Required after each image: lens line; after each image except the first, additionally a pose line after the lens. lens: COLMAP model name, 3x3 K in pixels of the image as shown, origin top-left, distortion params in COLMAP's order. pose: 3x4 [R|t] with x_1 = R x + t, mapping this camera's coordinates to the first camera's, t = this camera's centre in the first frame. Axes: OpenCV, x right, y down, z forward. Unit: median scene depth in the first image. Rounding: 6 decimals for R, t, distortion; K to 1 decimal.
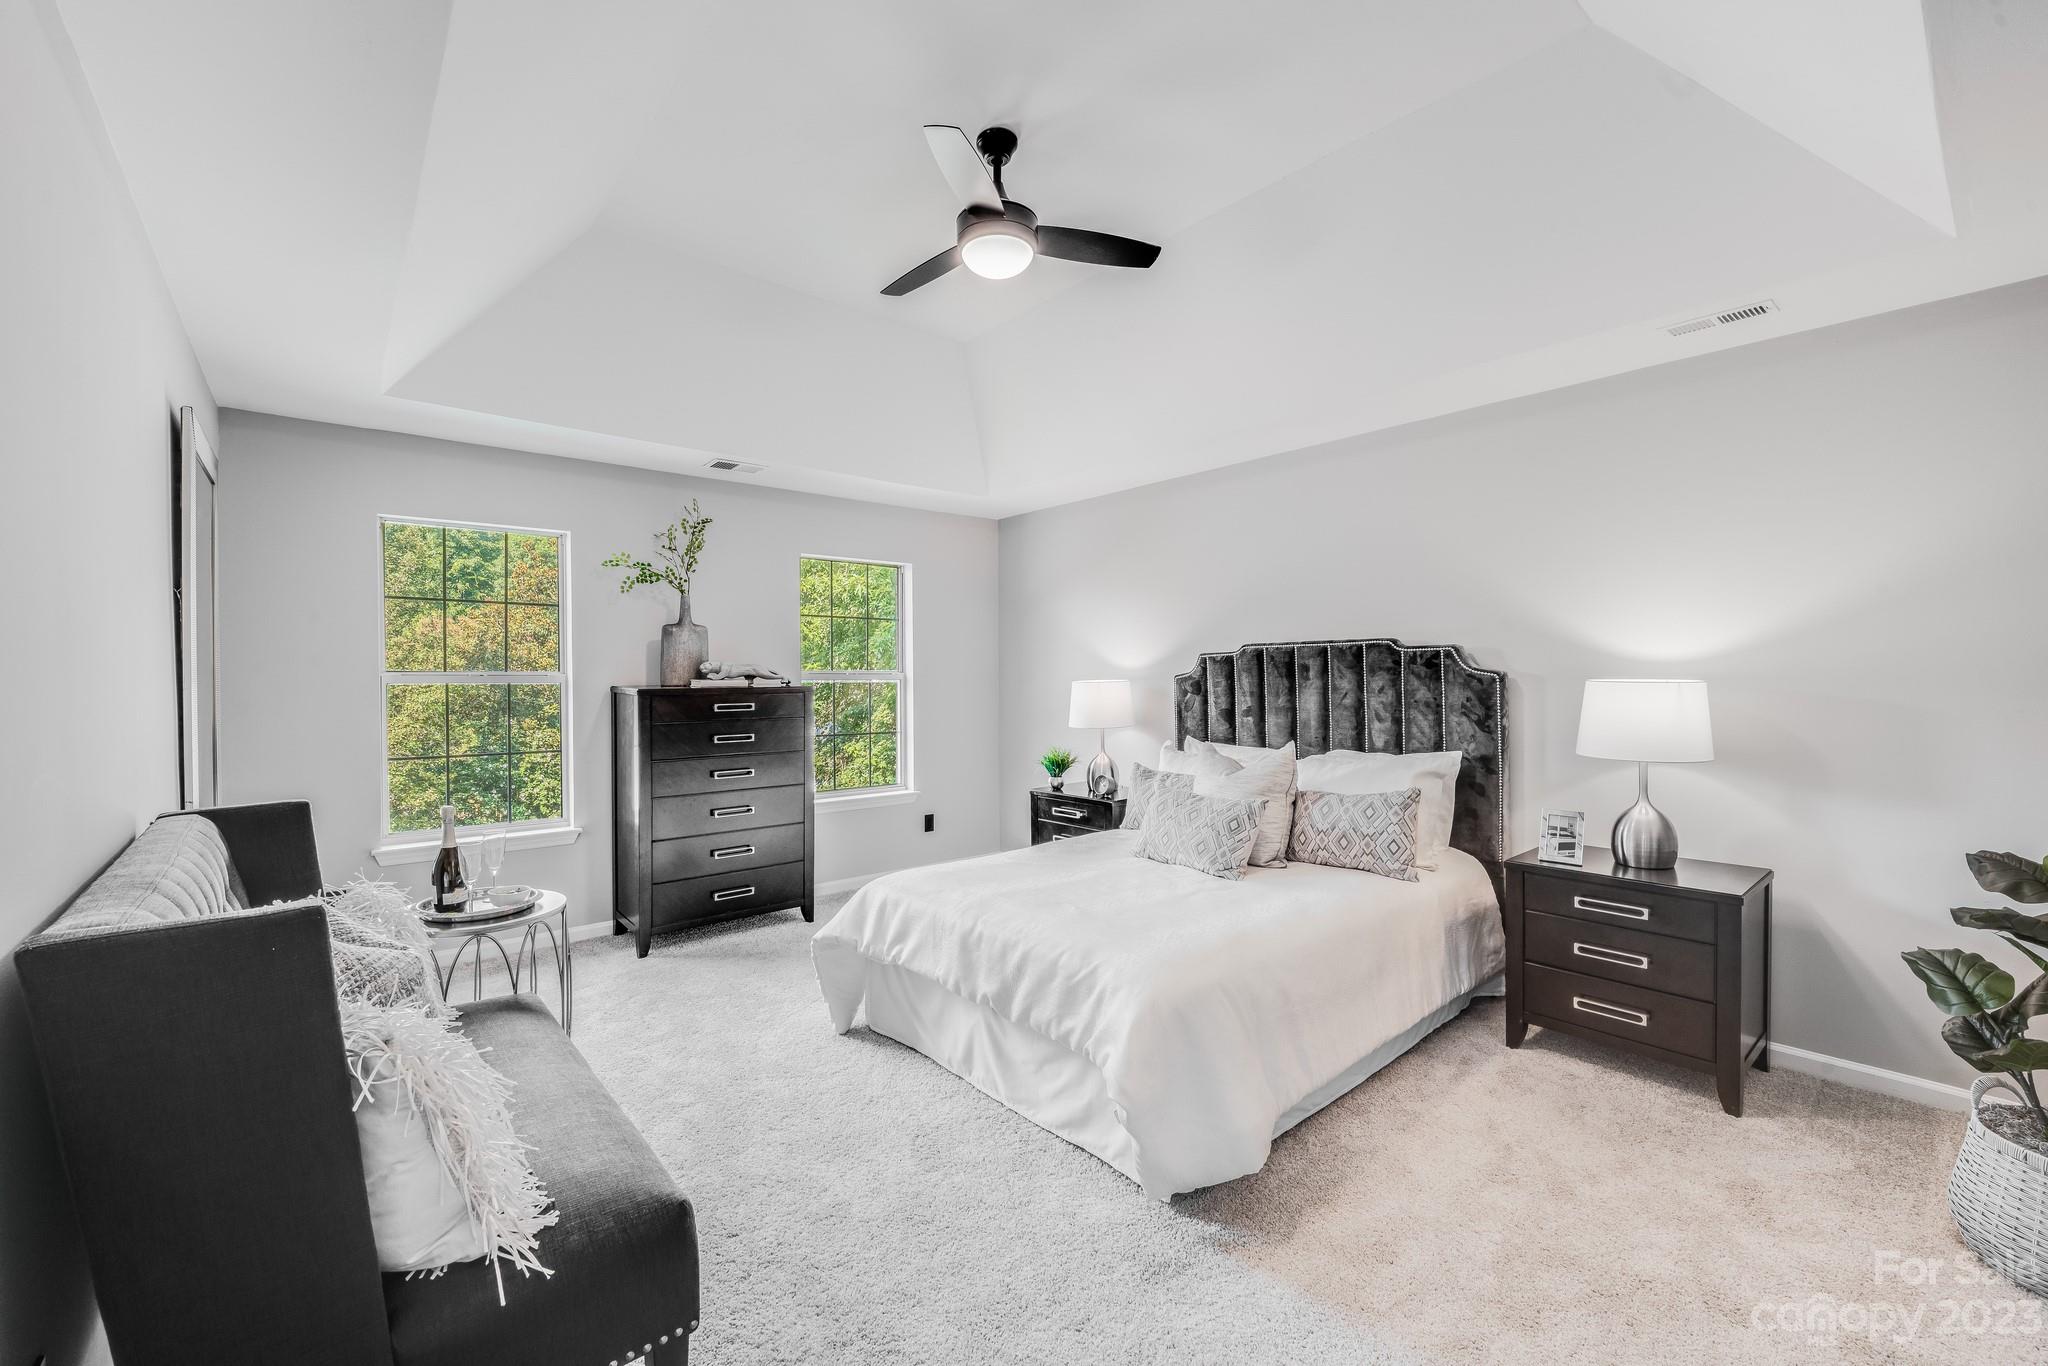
lens RADIAL K [[836.5, 0, 1014.1], [0, 836.5, 670.1], [0, 0, 1]] dist [-0.010849, -0.001057]
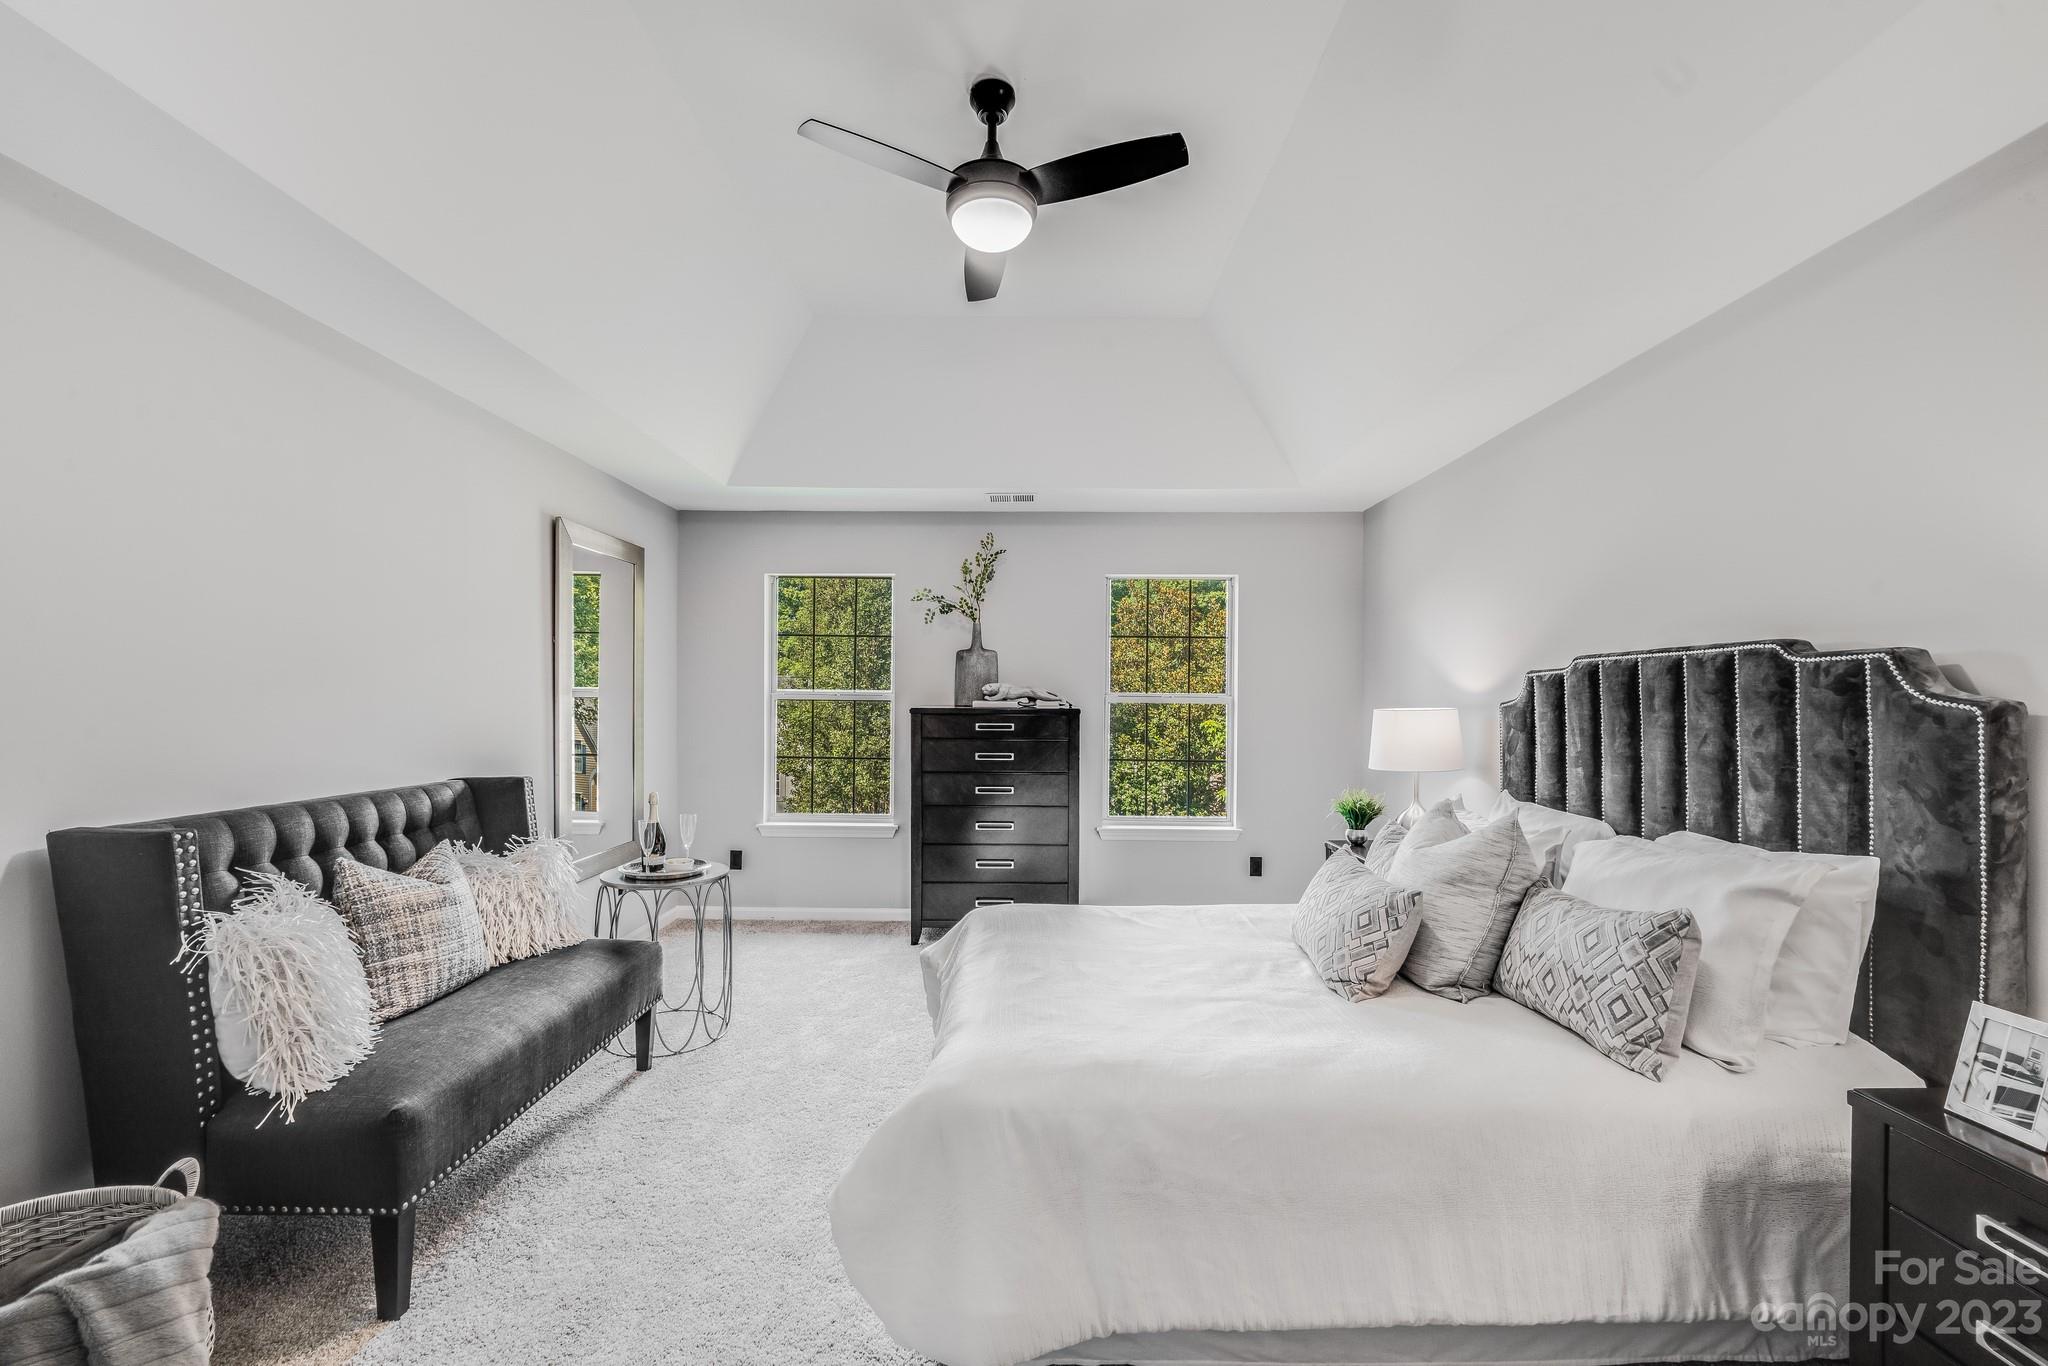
lens RADIAL K [[836.5, 0, 1030.9], [0, 836.5, 694.7], [0, 0, 1]] dist [-0.010849, -0.001057]
pose [[0.755732, 0.007349, -0.654839, 0.413919], [-0.006861, 0.999971, 0.003305, -0.000028], [0.654845, 0.001995, 0.755761, 0.247594]]
